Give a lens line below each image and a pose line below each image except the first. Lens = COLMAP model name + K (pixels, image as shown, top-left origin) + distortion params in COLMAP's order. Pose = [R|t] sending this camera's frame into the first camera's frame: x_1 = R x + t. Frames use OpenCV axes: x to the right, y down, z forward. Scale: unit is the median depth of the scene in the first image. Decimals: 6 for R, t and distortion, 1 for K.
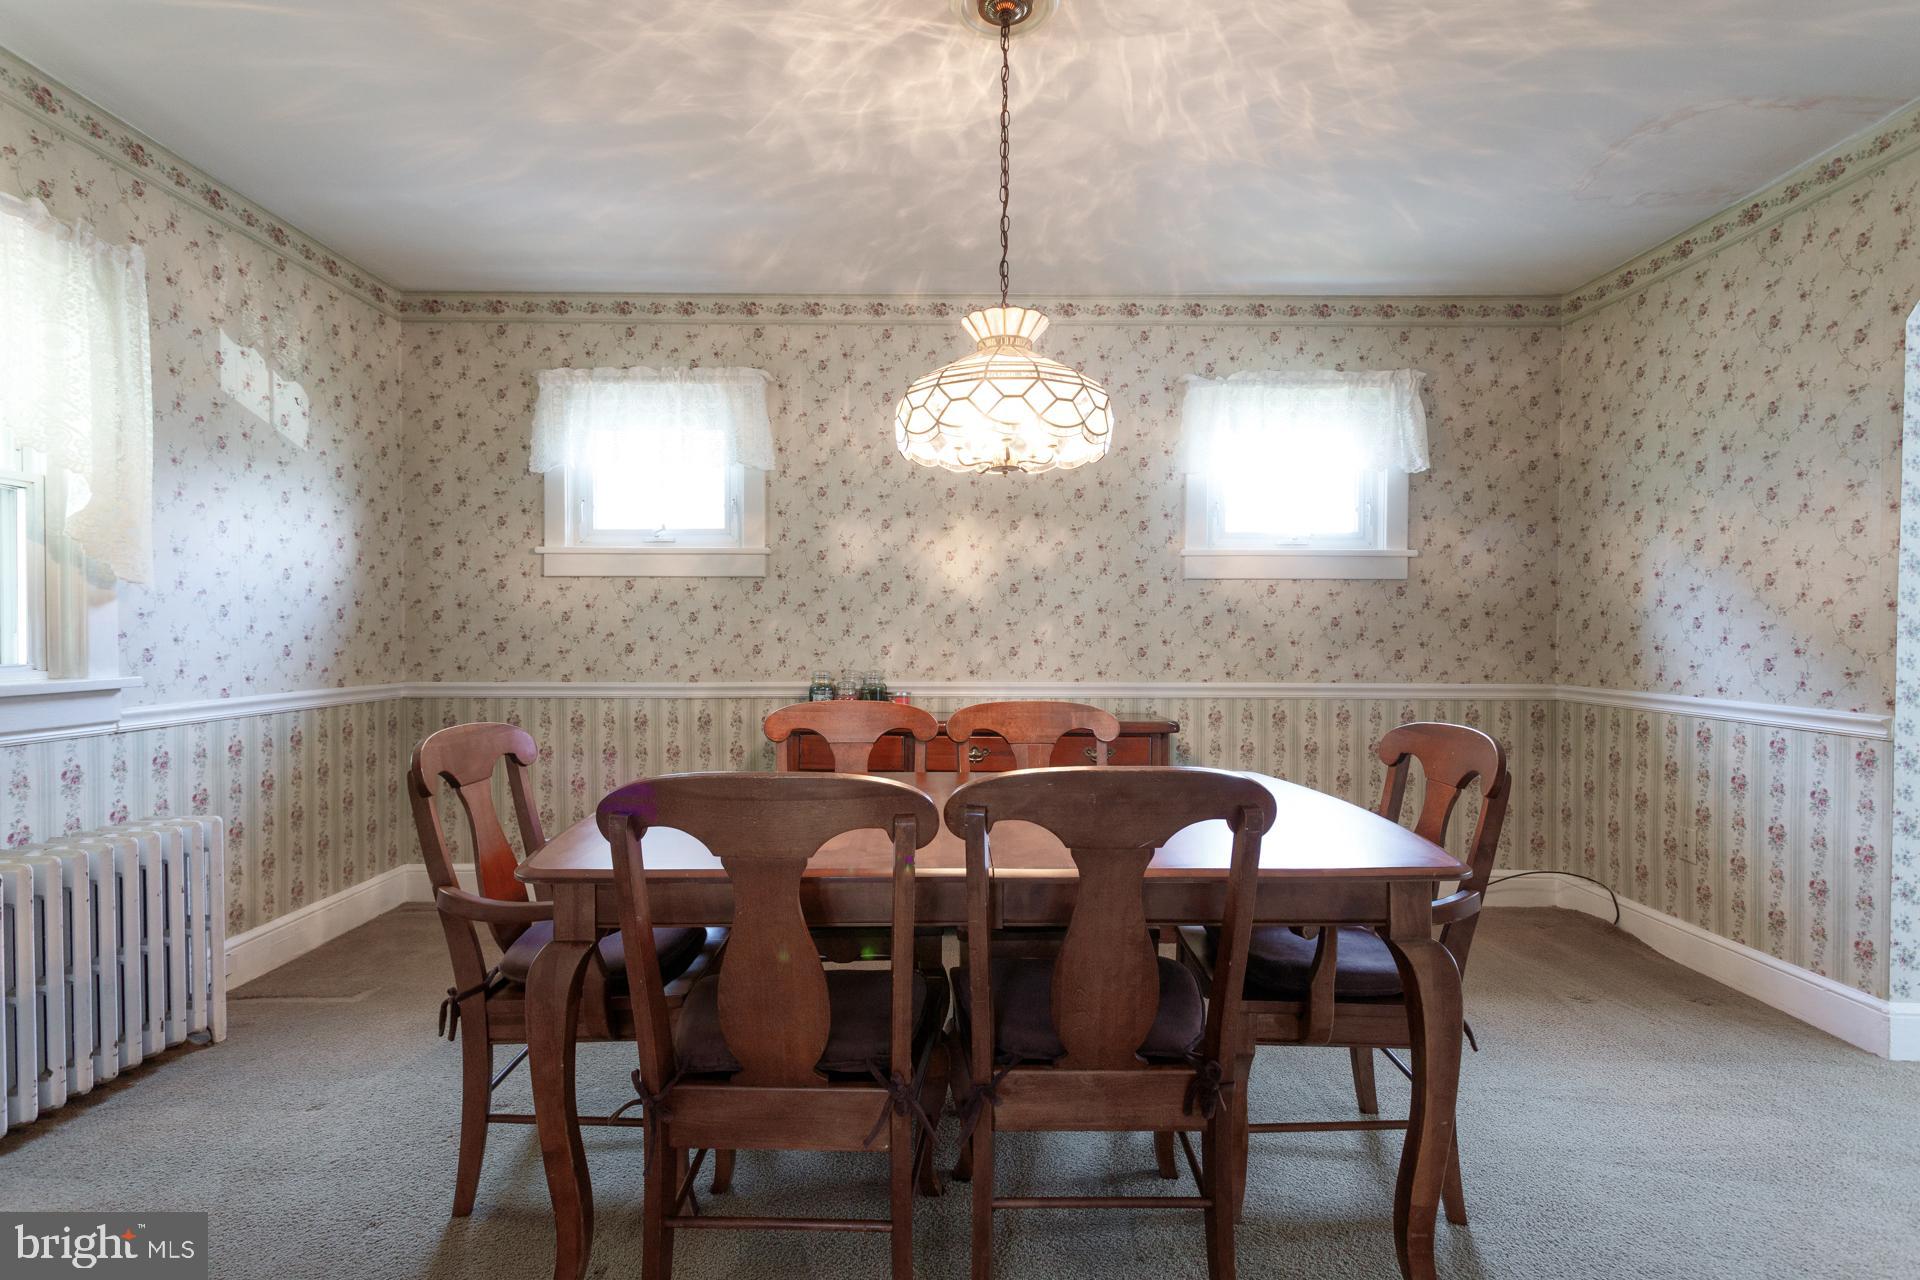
lens RADIAL K [[905.4, 0, 948.4], [0, 905.4, 639.3], [0, 0, 1]] dist [0.015124, -0.000578]
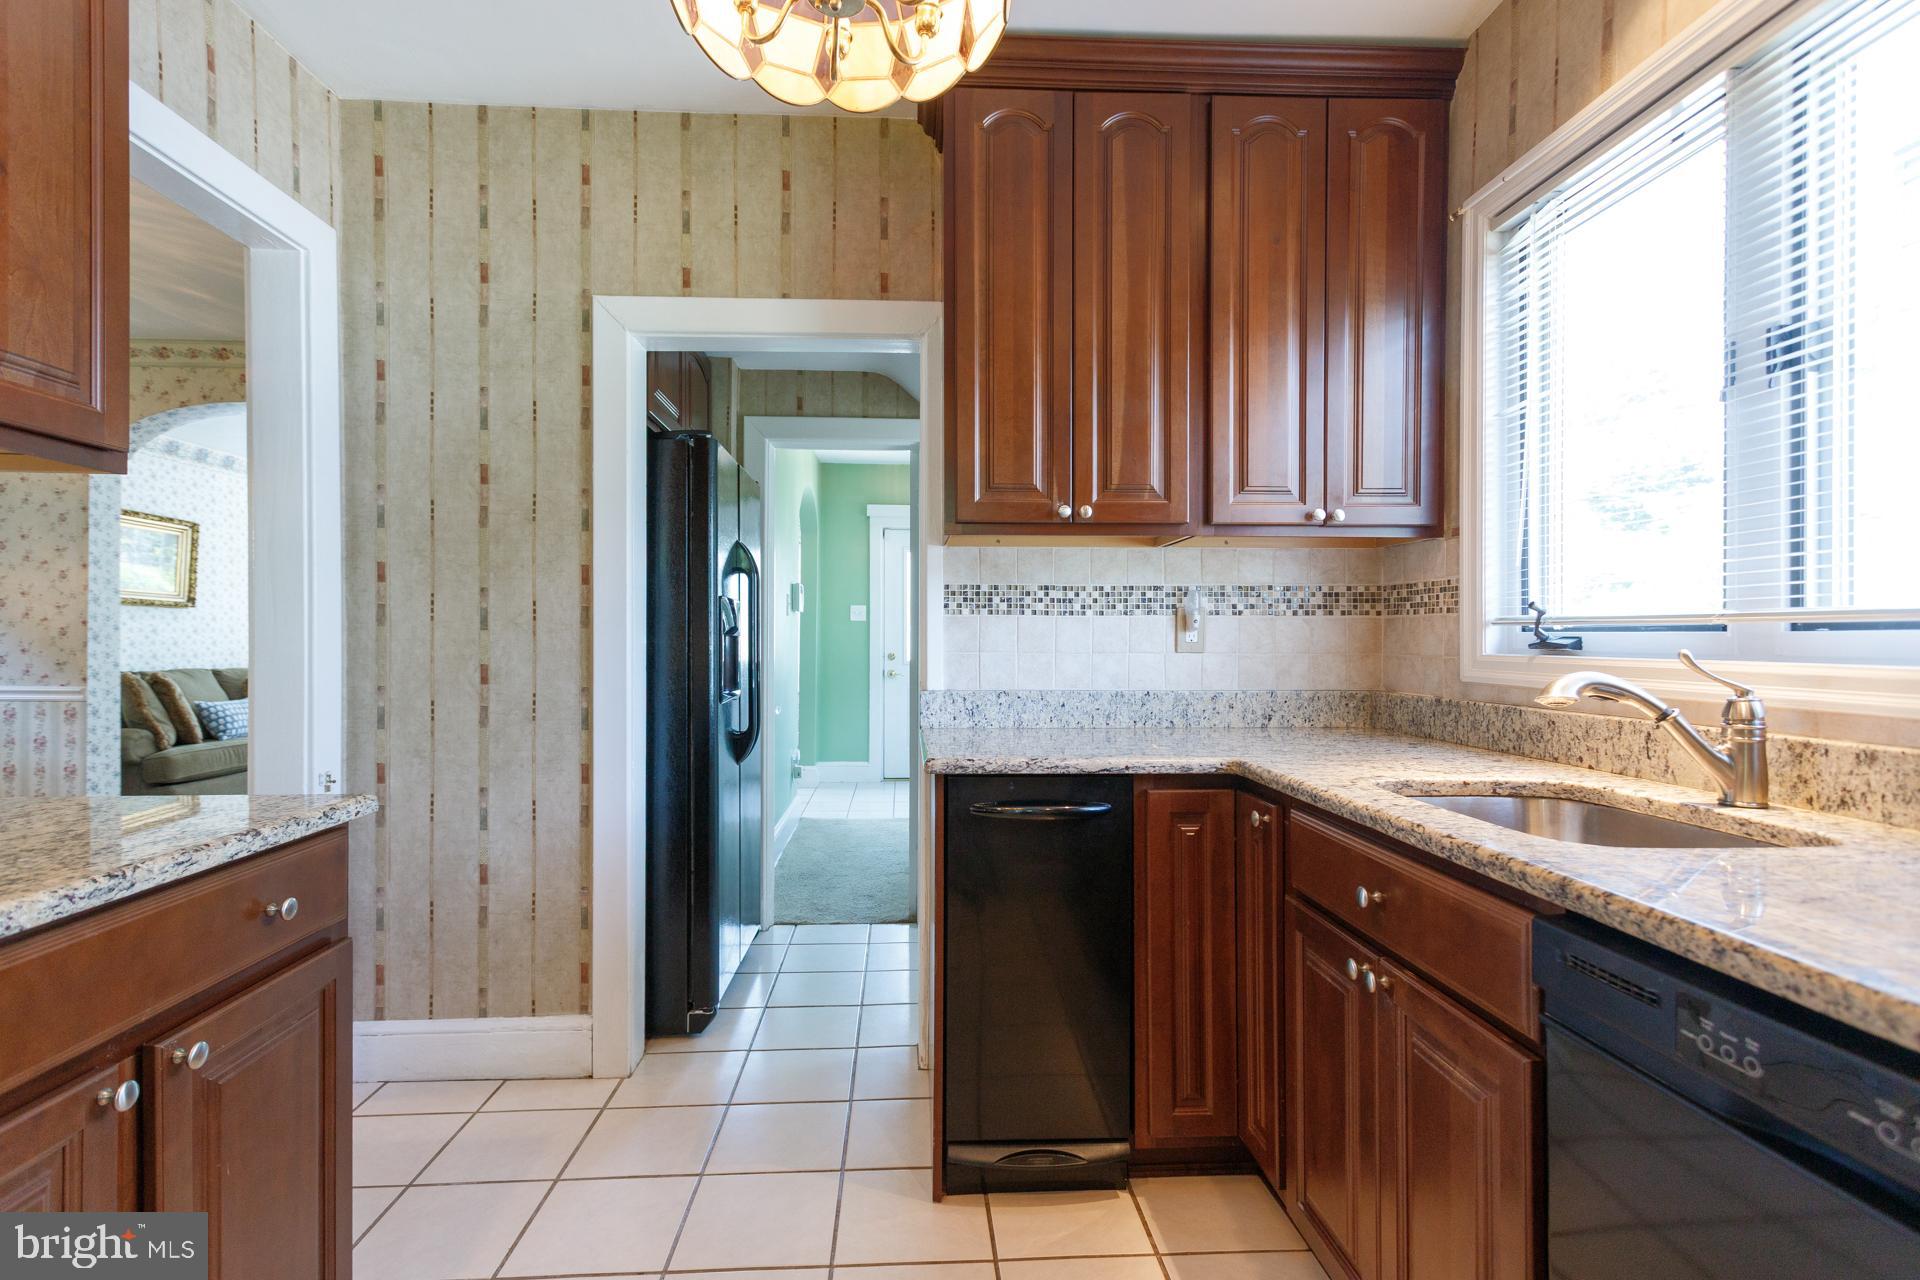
lens RADIAL K [[905.4, 0, 949.7], [0, 905.4, 646.8], [0, 0, 1]] dist [0.015124, -0.000578]
pose [[-0.052128, -0.010279, 0.998588, -0.629631], [0.006023, 0.999926, 0.010607, -0.000091], [-0.998622, 0.006568, -0.052062, -0.430700]]
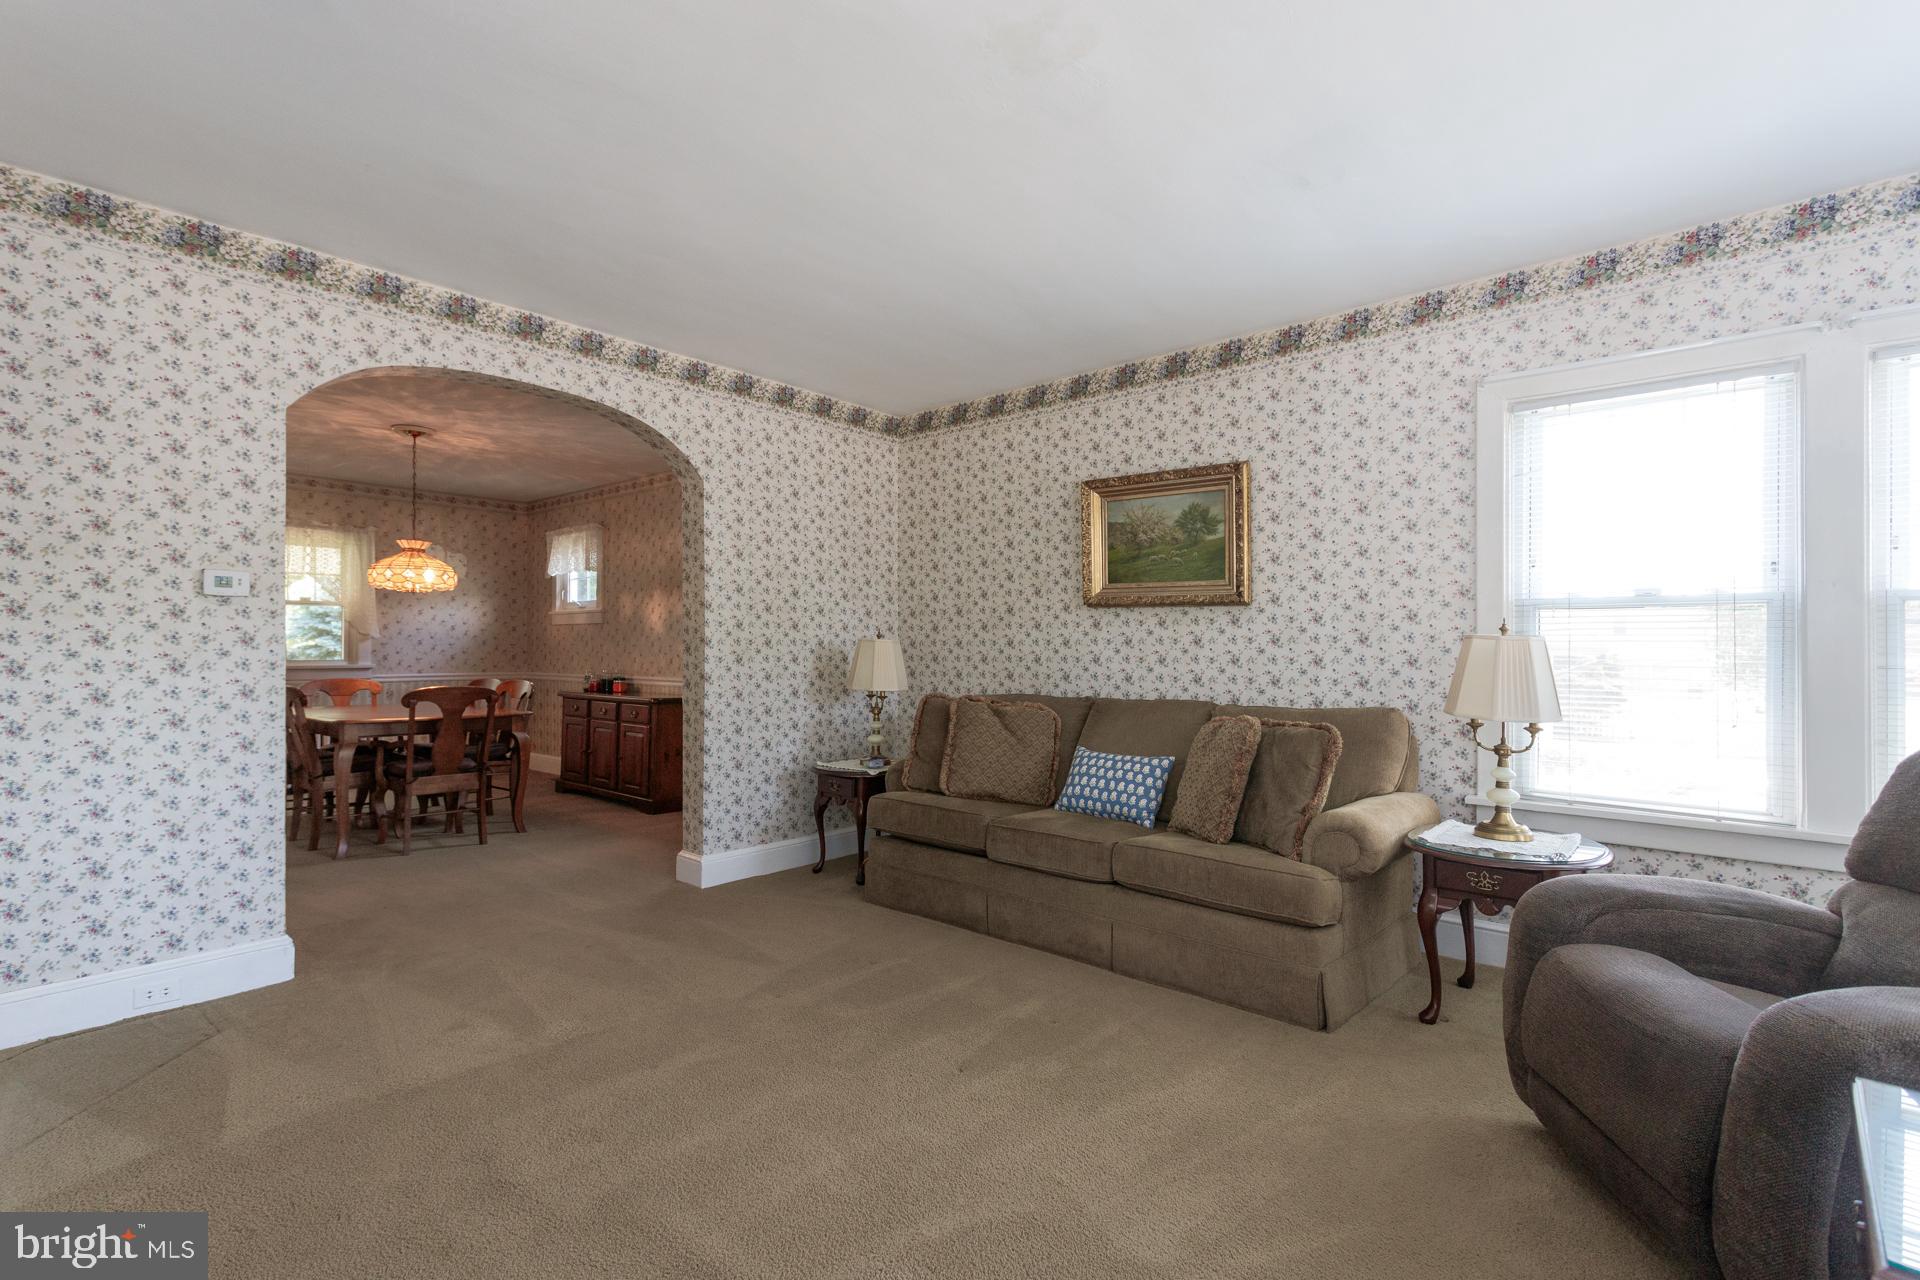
lens RADIAL K [[905.4, 0, 950.7], [0, 905.4, 642.7], [0, 0, 1]] dist [0.015124, -0.000578]
pose [[0.752320, -0.004536, -0.658783, 2.120780], [-0.008200, 0.999834, -0.016249, 0.001385], [0.658747, 0.017627, 0.752158, -0.019470]]
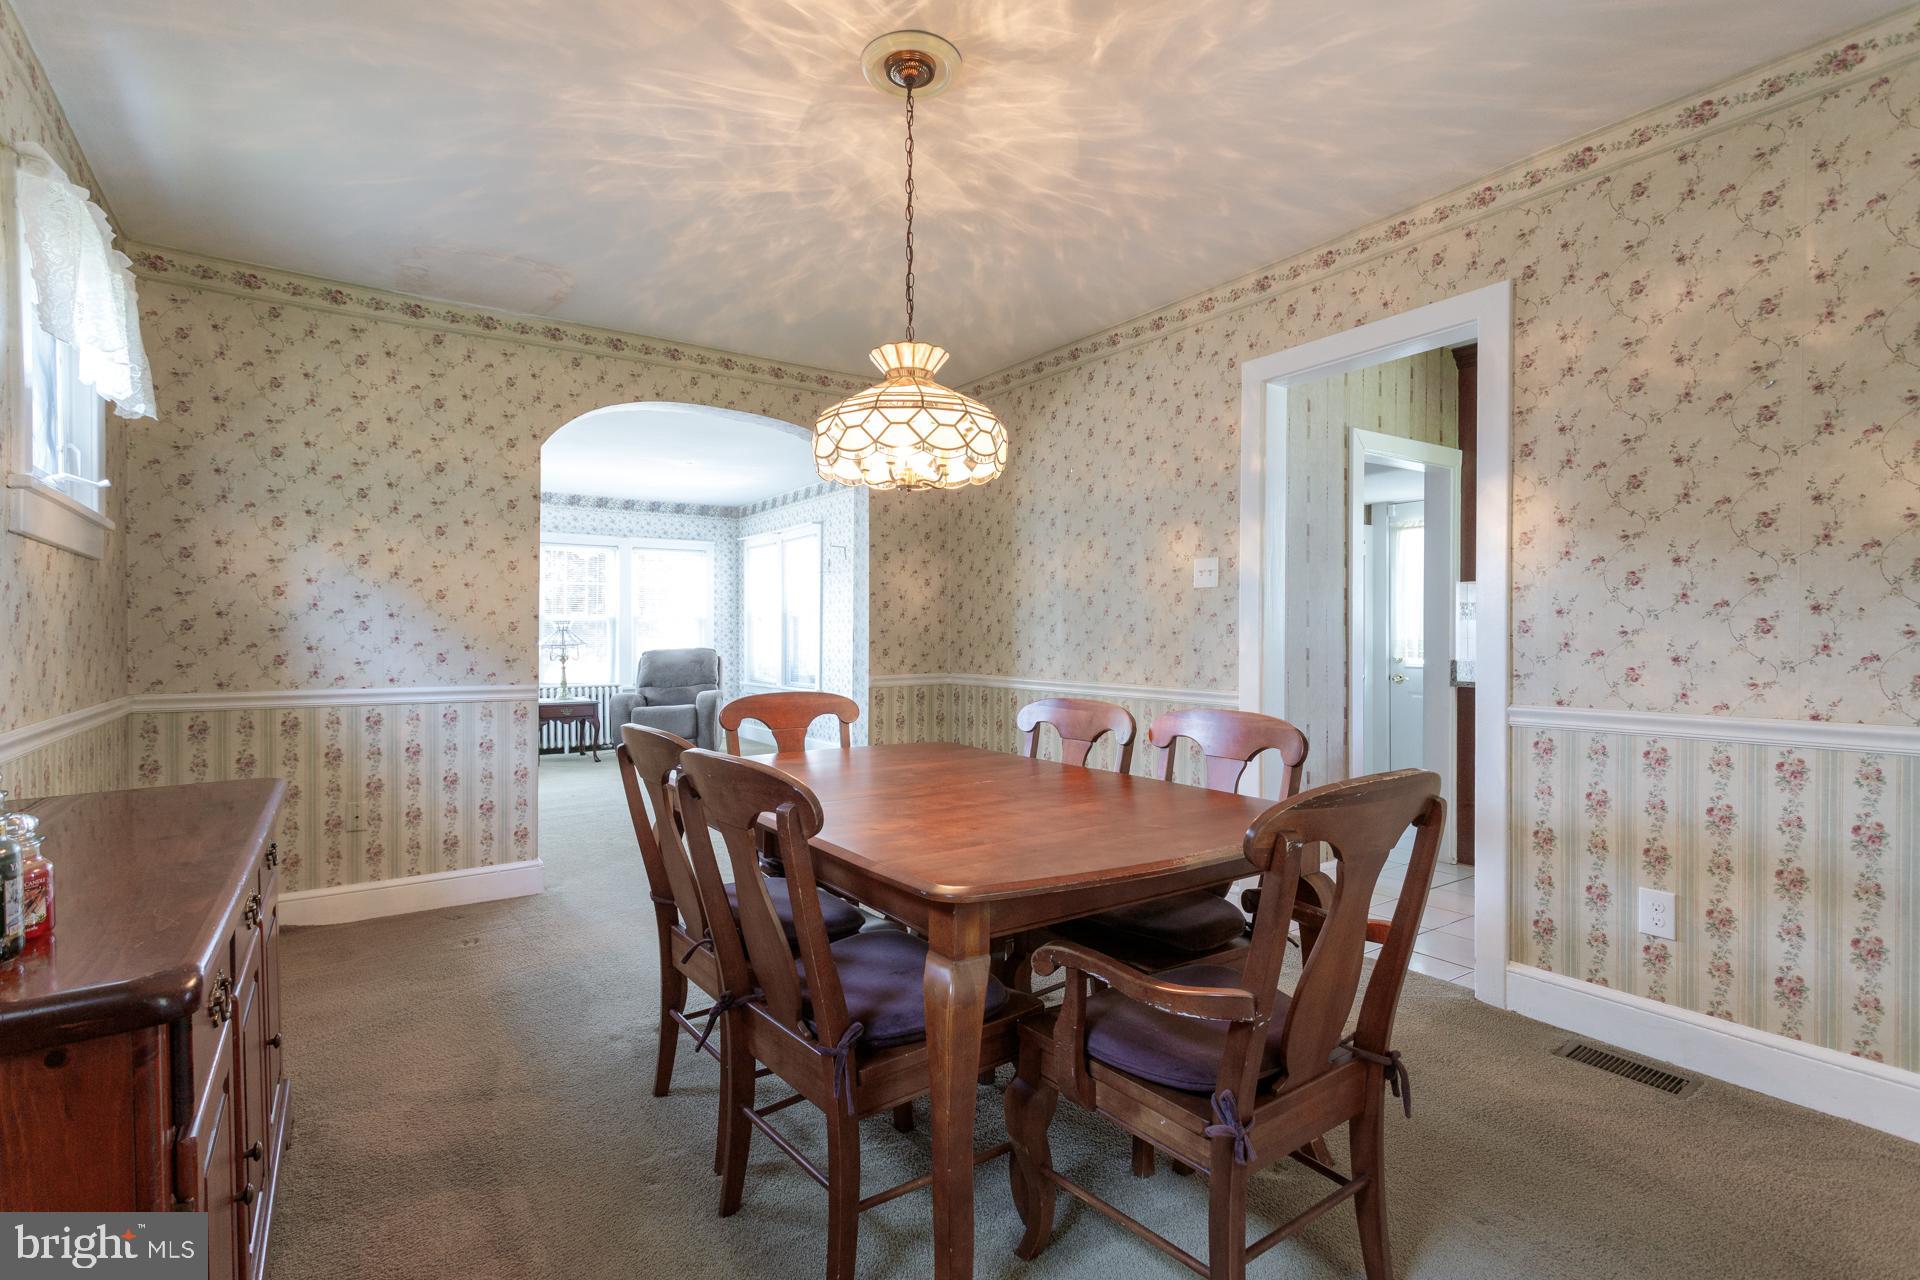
lens RADIAL K [[905.4, 0, 950.7], [0, 905.4, 641.5], [0, 0, 1]] dist [0.015124, -0.000578]
pose [[-0.566995, -0.008217, 0.823680, -0.584100], [0.006681, 0.999871, 0.014574, -0.009643], [-0.823694, 0.013766, -0.566867, 1.054189]]
